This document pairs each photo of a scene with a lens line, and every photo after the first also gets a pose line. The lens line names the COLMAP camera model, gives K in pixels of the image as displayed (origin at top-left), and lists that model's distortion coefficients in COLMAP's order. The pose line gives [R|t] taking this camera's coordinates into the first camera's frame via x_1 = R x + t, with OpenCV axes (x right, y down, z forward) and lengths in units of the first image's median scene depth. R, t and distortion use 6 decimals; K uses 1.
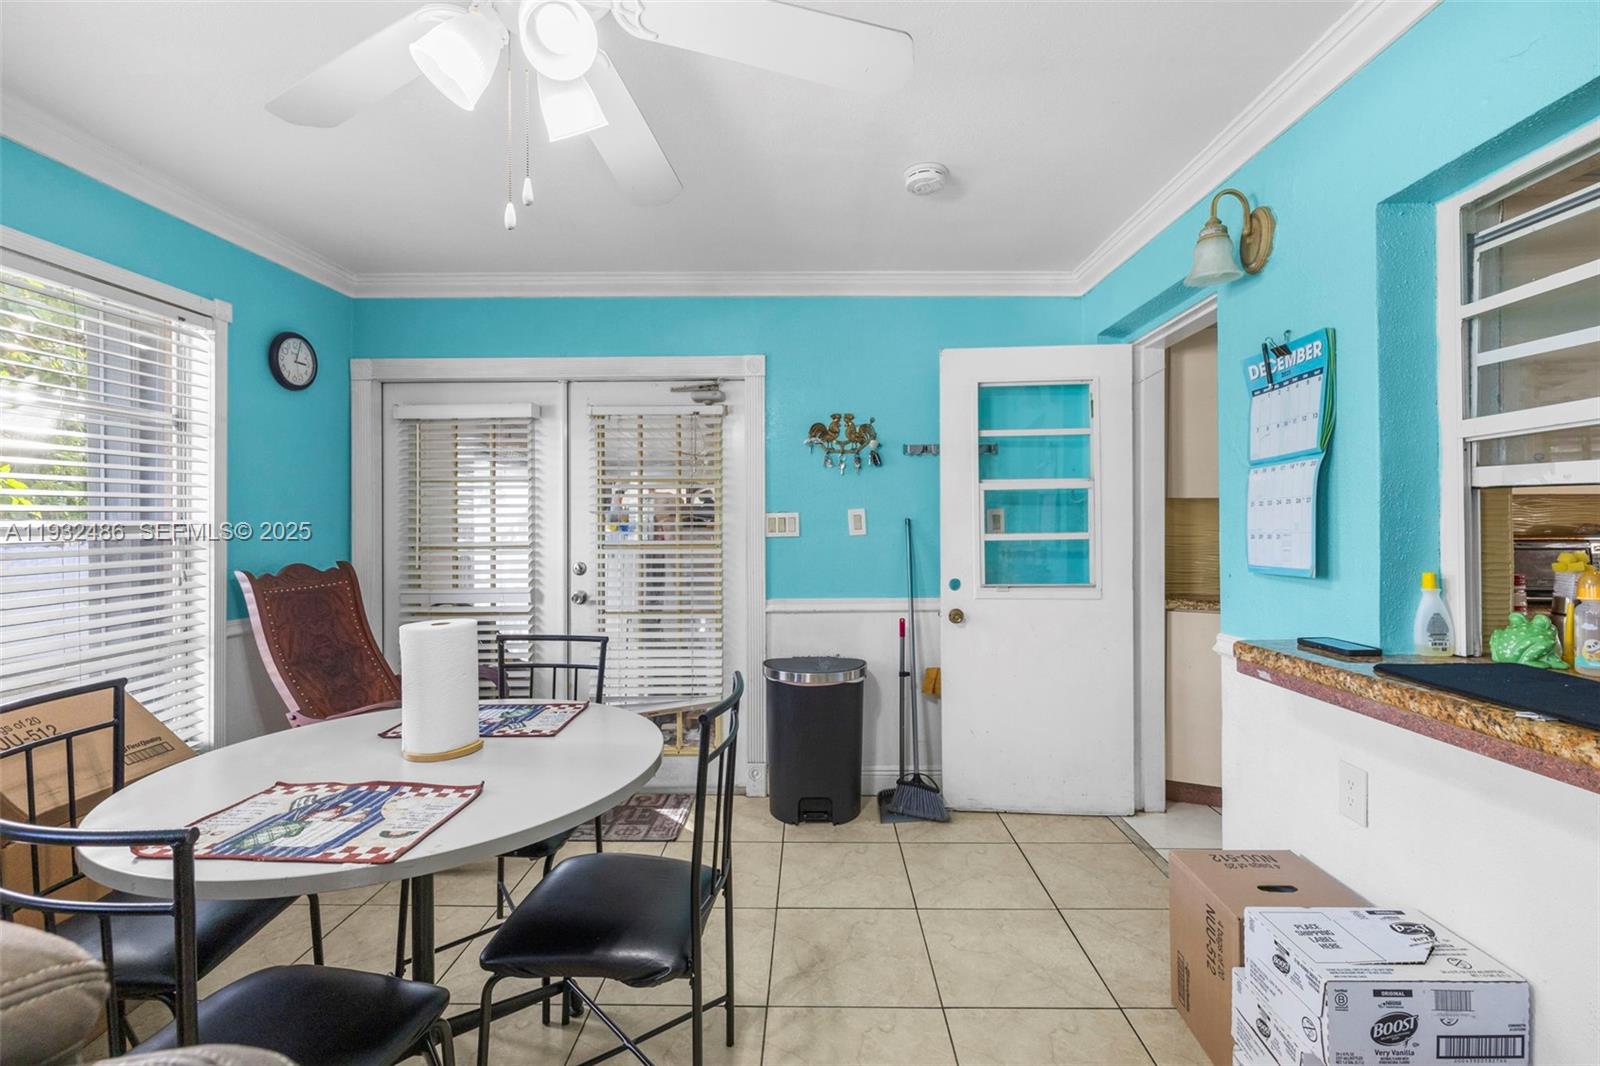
lens RADIAL K [[674.0, 0, 804.3], [0, 674.0, 530.9], [0, 0, 1]] dist [-0.000026, -0.000027]
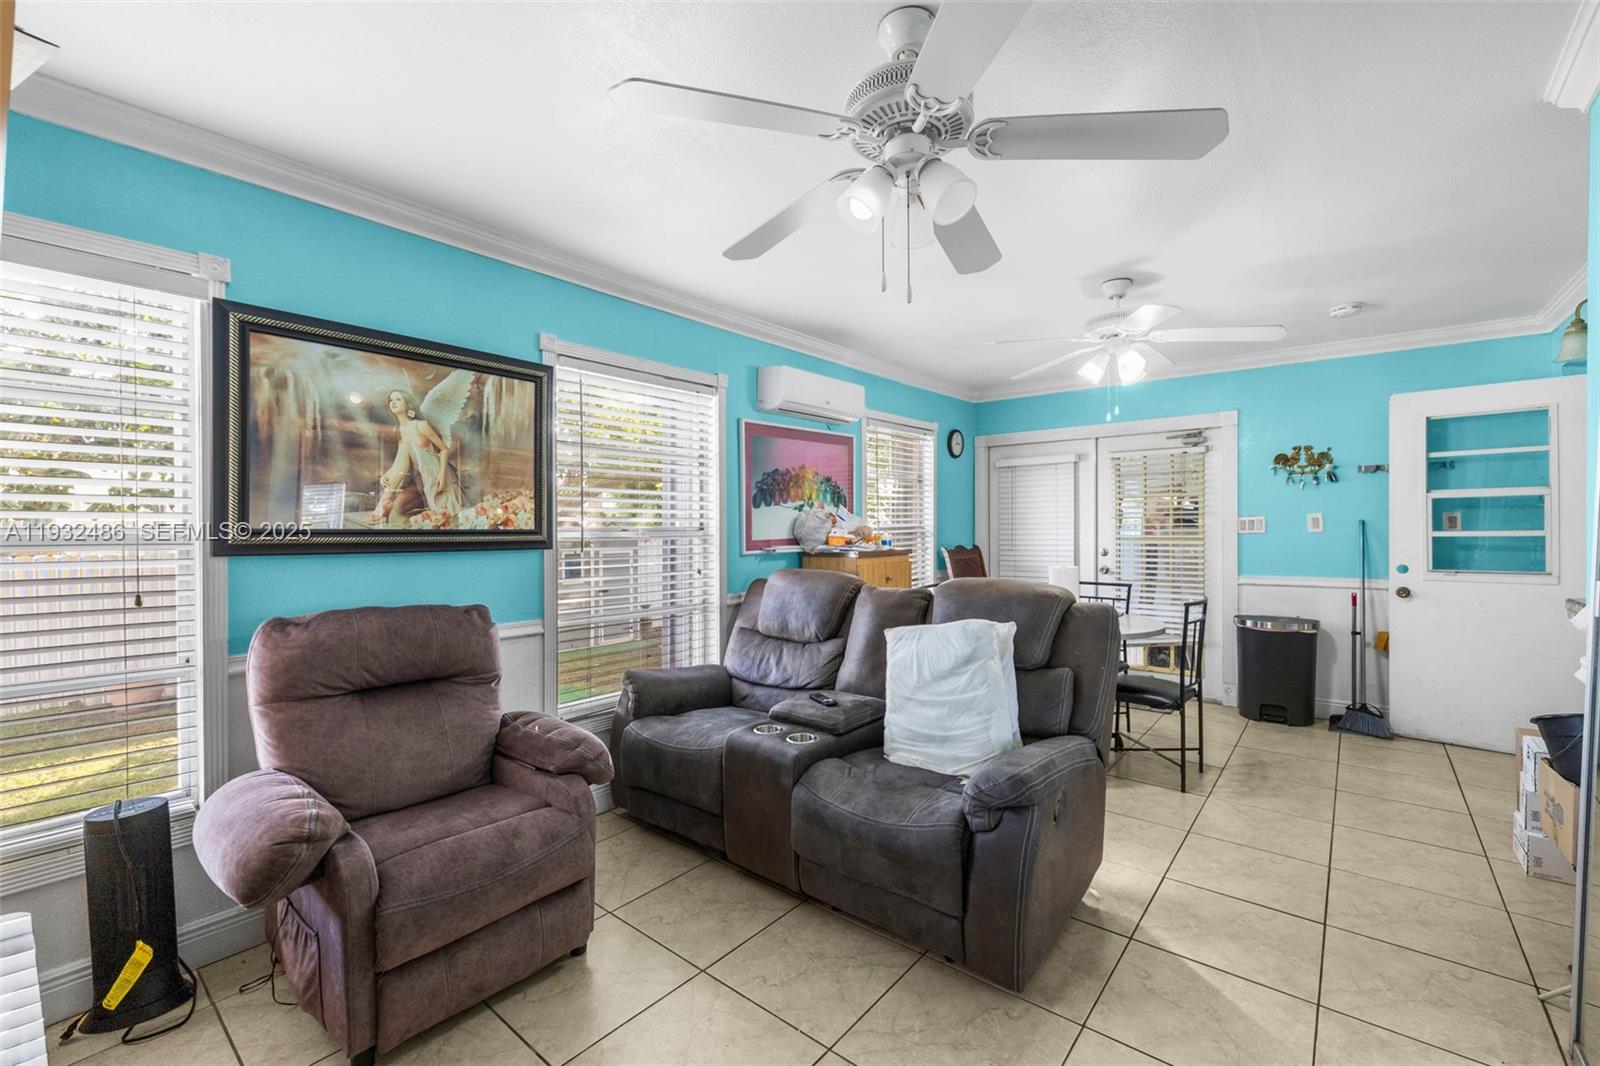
lens RADIAL K [[674.0, 0, 804.3], [0, 674.0, 530.9], [0, 0, 1]] dist [-0.000026, -0.000027]
pose [[0.779235, 0.002286, -0.626727, 0.134400], [0.000075, 0.999993, 0.003741, -0.001622], [0.626731, -0.002963, 0.779230, -0.786536]]
